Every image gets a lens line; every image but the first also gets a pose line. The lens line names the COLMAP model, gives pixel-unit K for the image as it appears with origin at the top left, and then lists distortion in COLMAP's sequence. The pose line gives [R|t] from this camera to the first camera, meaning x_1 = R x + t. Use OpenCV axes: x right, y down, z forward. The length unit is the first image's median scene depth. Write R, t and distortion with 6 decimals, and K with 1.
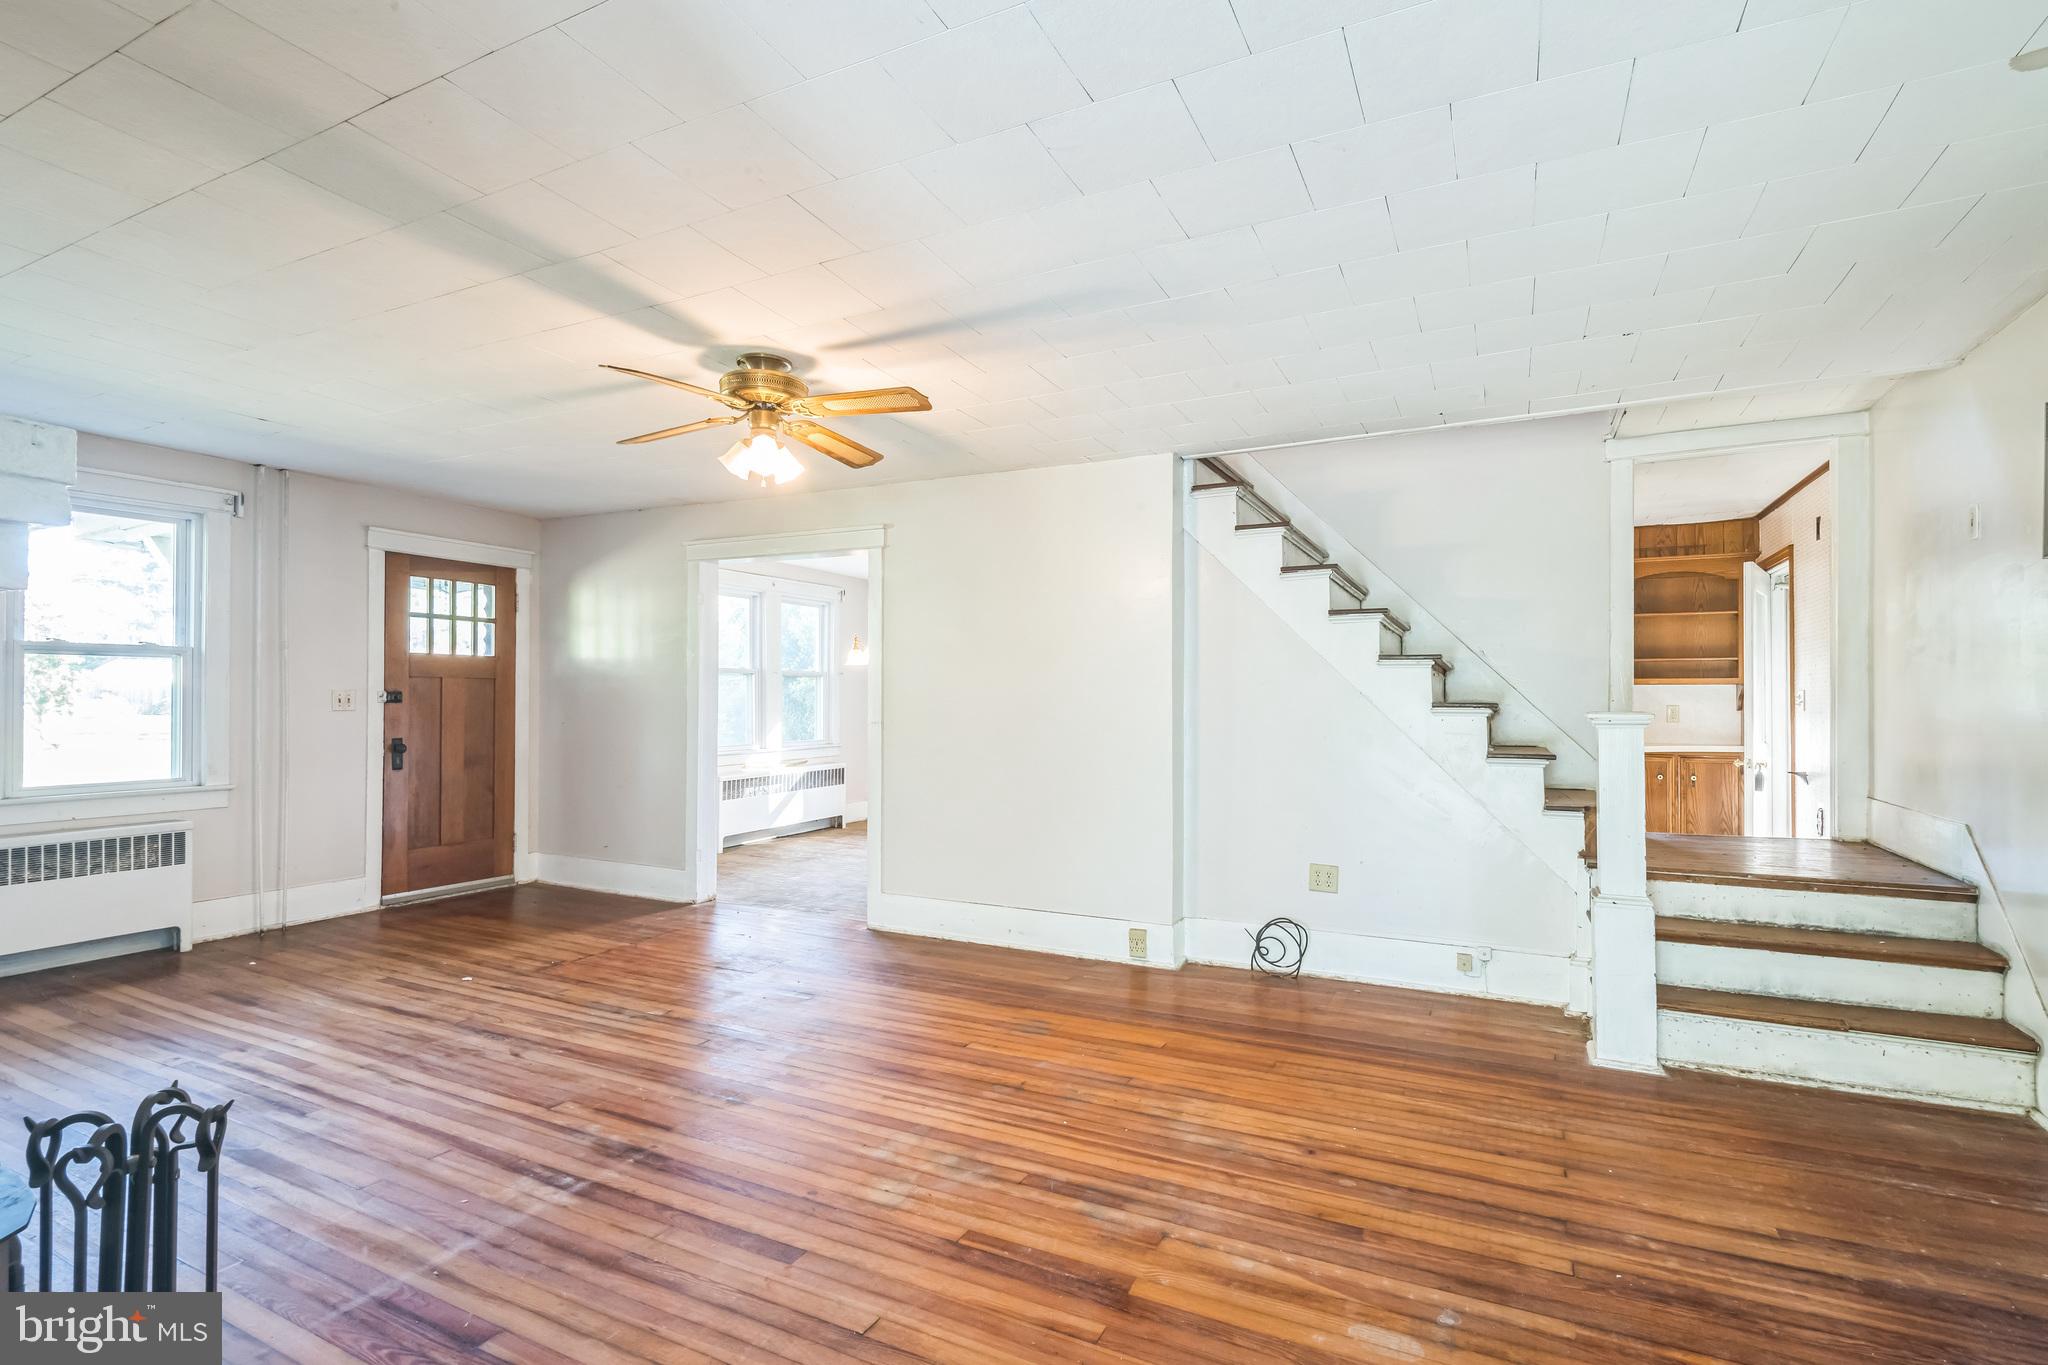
lens RADIAL K [[963.7, 0, 1016.1], [0, 963.7, 685.3], [0, 0, 1]] dist [0.004596, -0.005794]
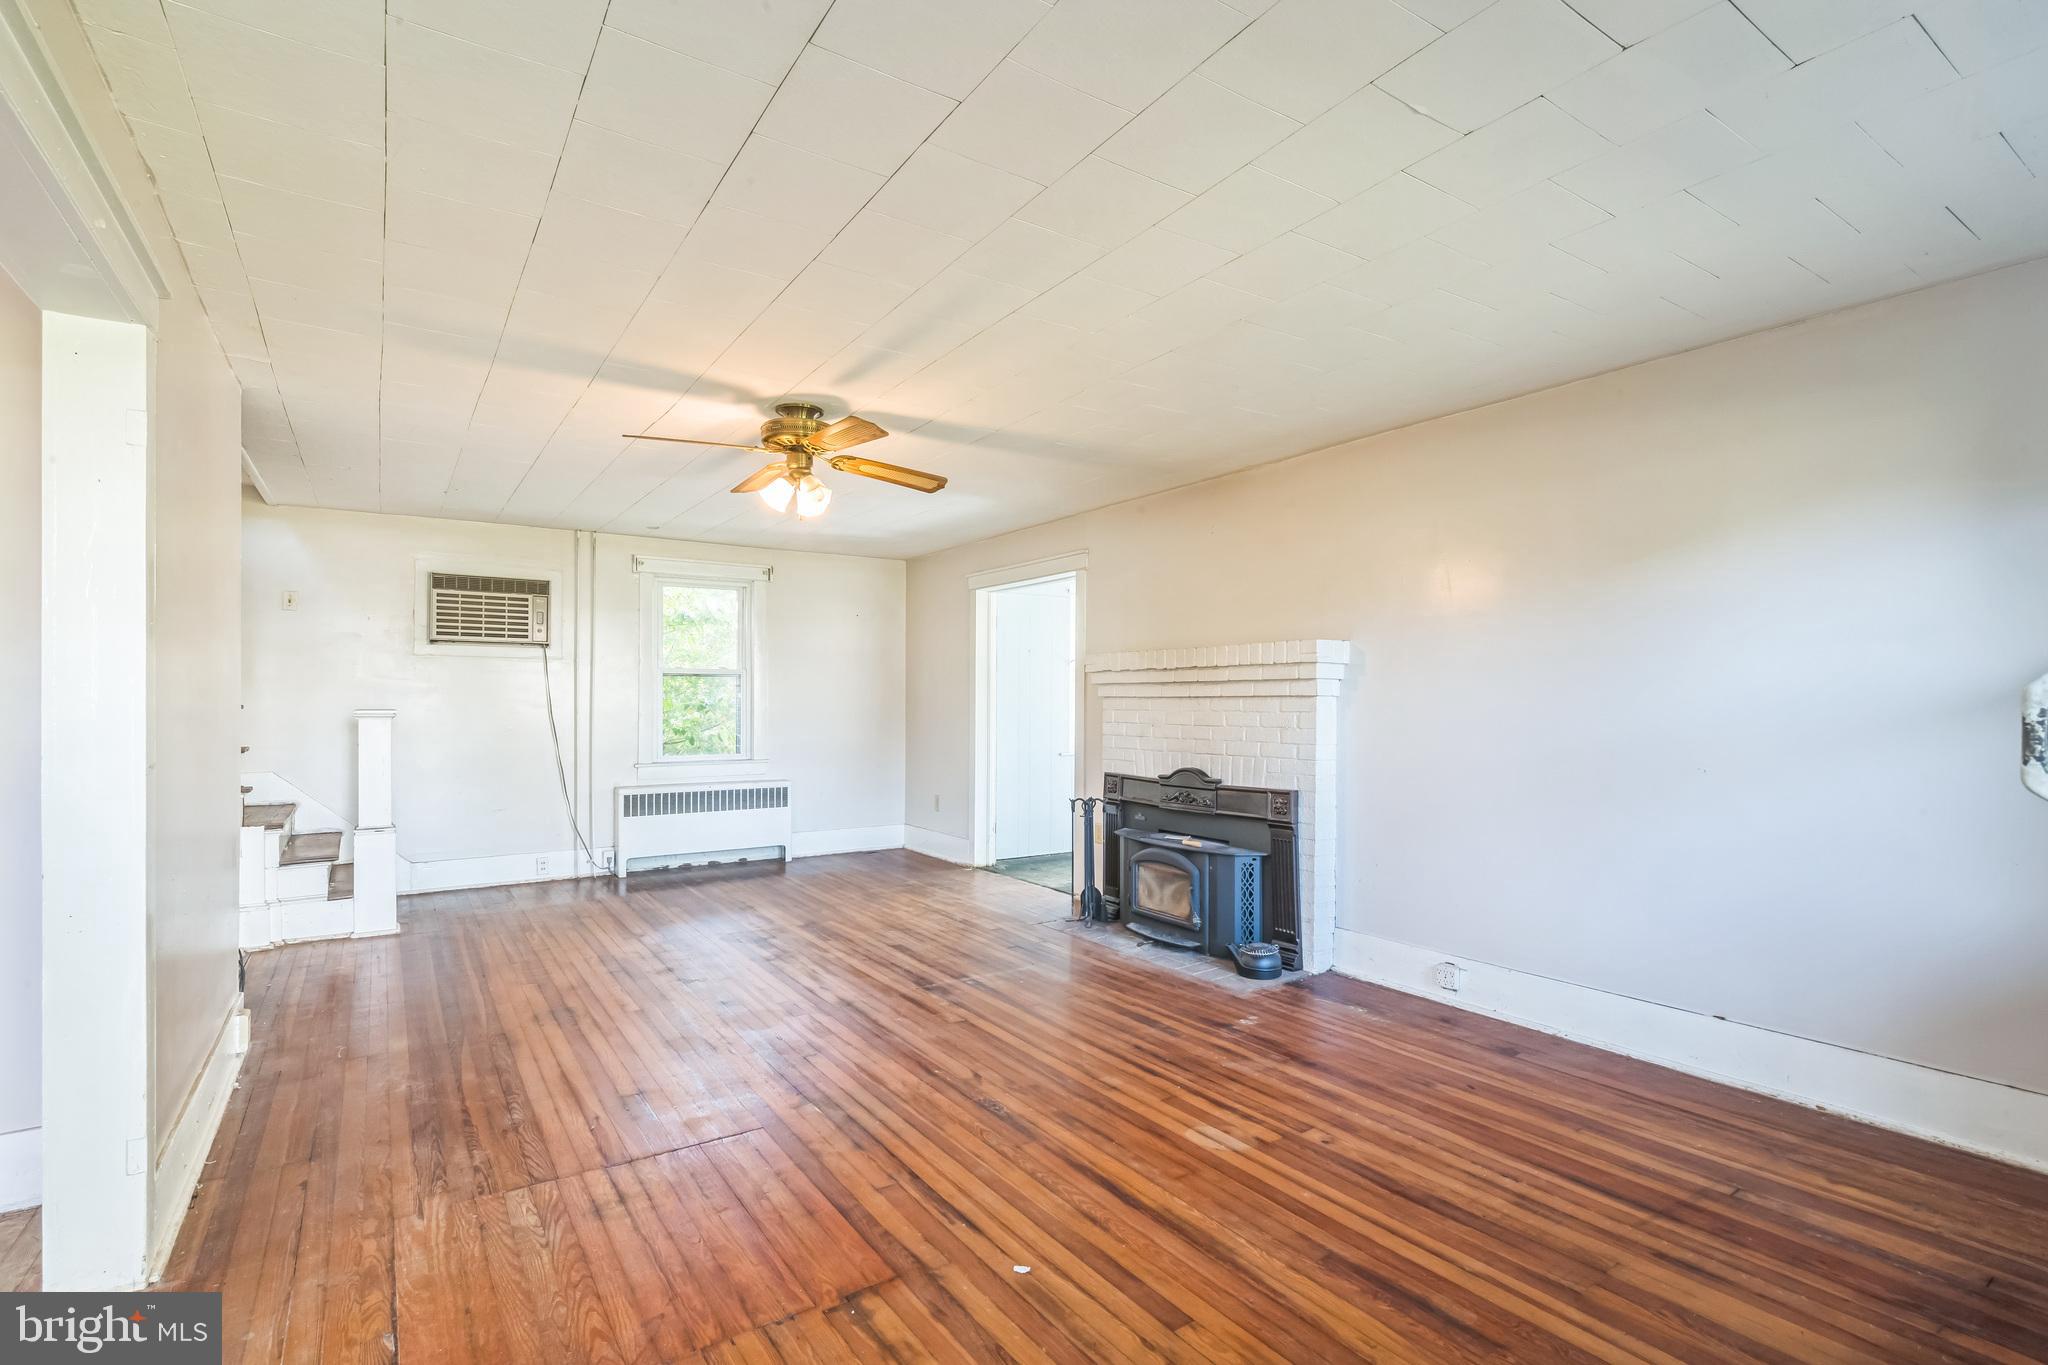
lens RADIAL K [[963.7, 0, 1033.6], [0, 963.7, 692.2], [0, 0, 1]] dist [0.004596, -0.005794]
pose [[-0.876311, -0.002749, 0.481738, -1.100881], [-0.012093, 0.999794, -0.016293, 0.015369], [-0.481594, -0.020103, -0.876164, 1.947219]]
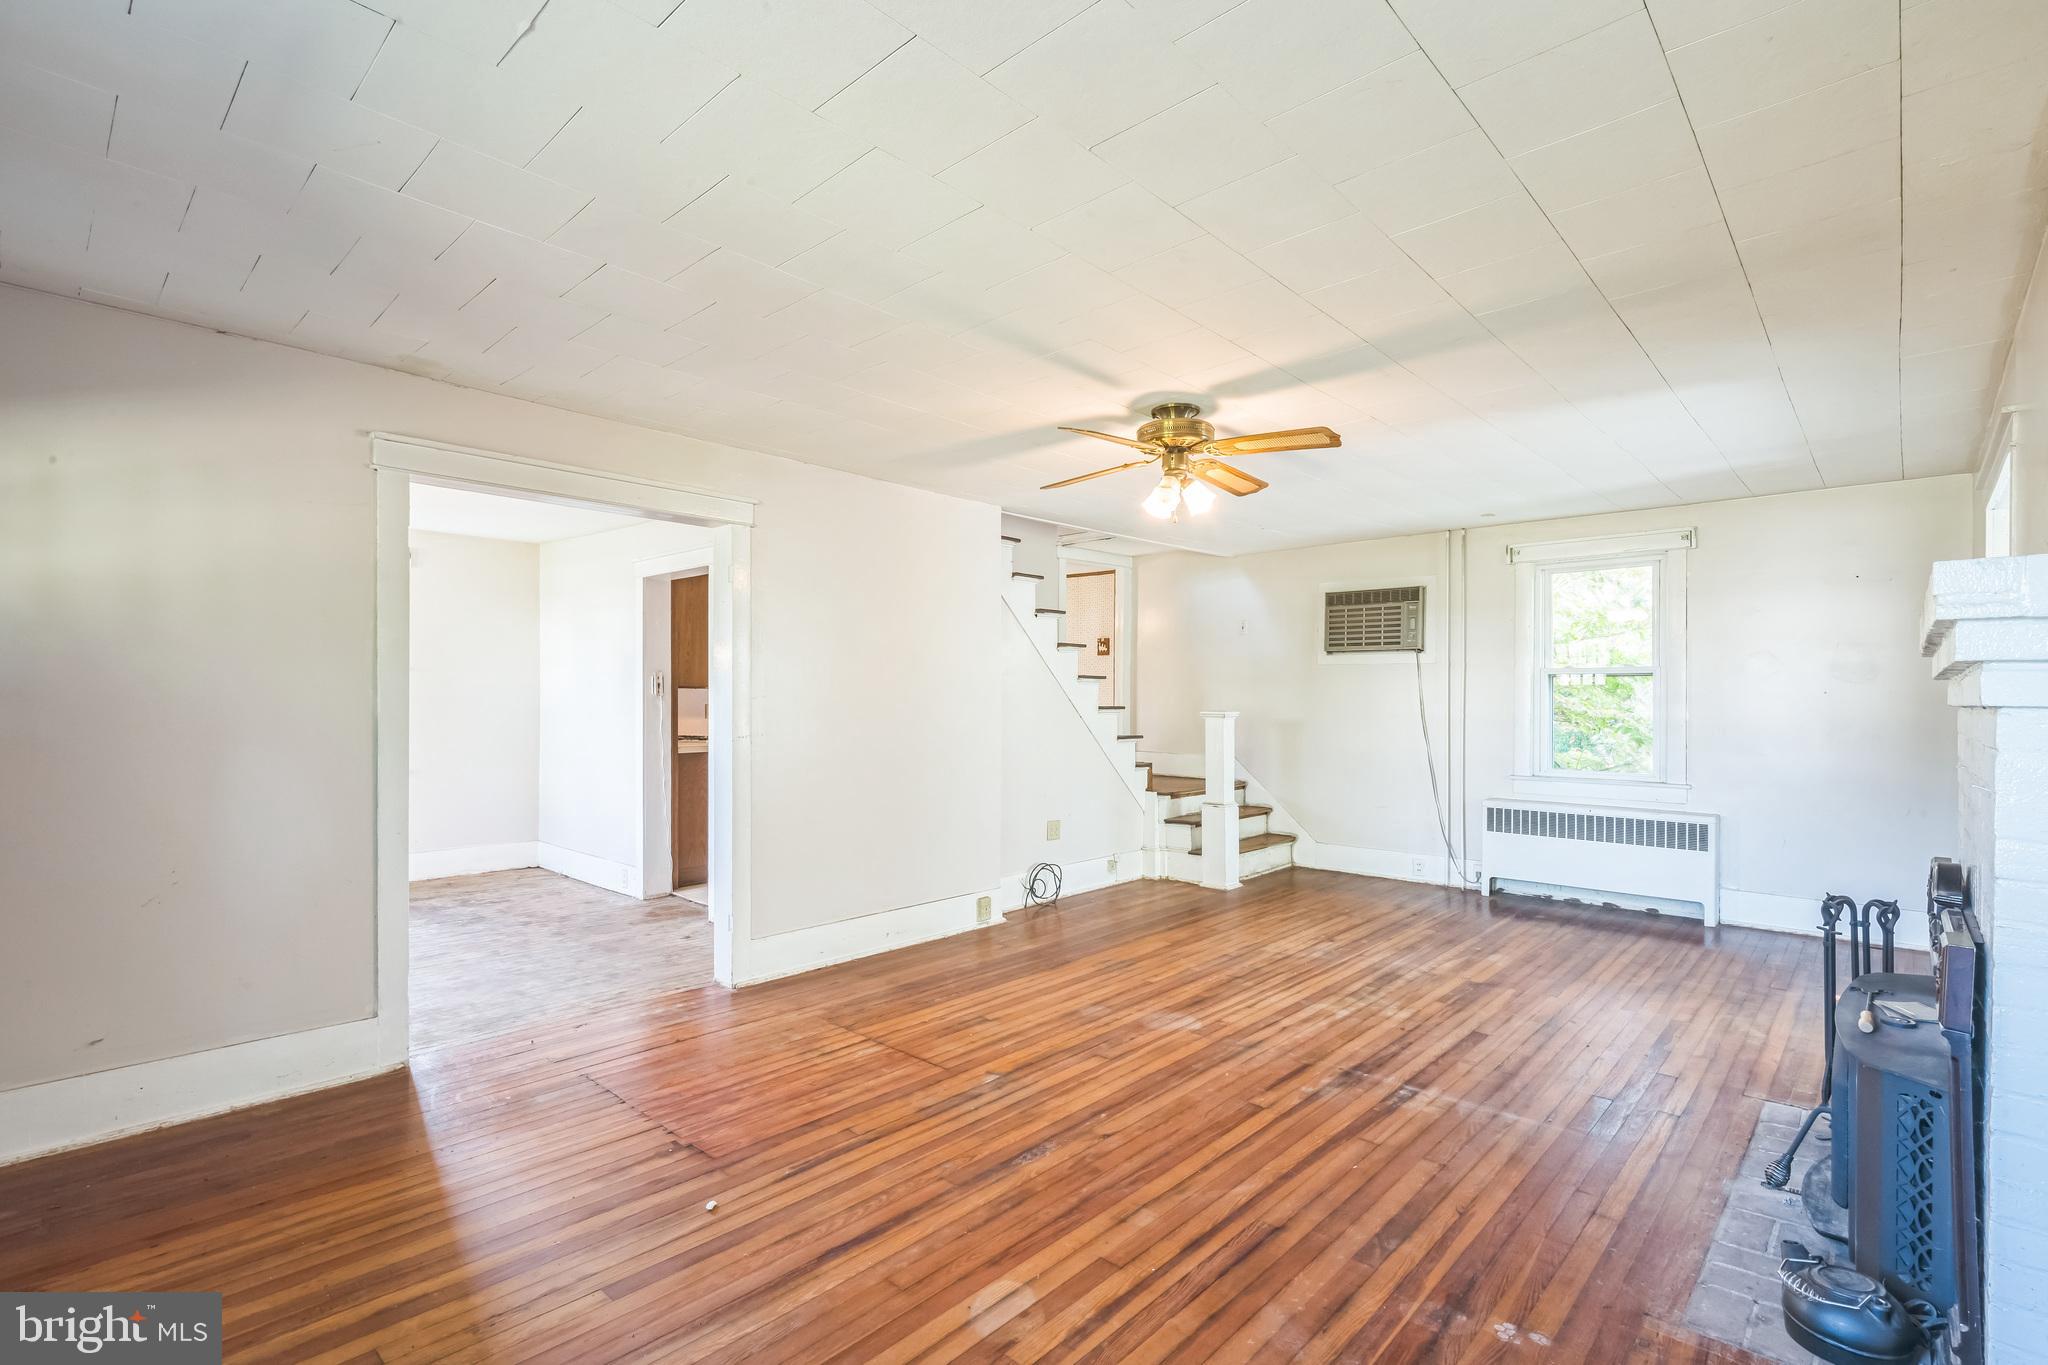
lens RADIAL K [[963.7, 0, 1010.5], [0, 963.7, 686.3], [0, 0, 1]] dist [0.004596, -0.005794]
pose [[0.283184, 0.006342, 0.959045, -1.448548], [-0.014183, 0.999896, -0.002424, -0.009730], [-0.958961, -0.012915, 0.283245, 0.901623]]
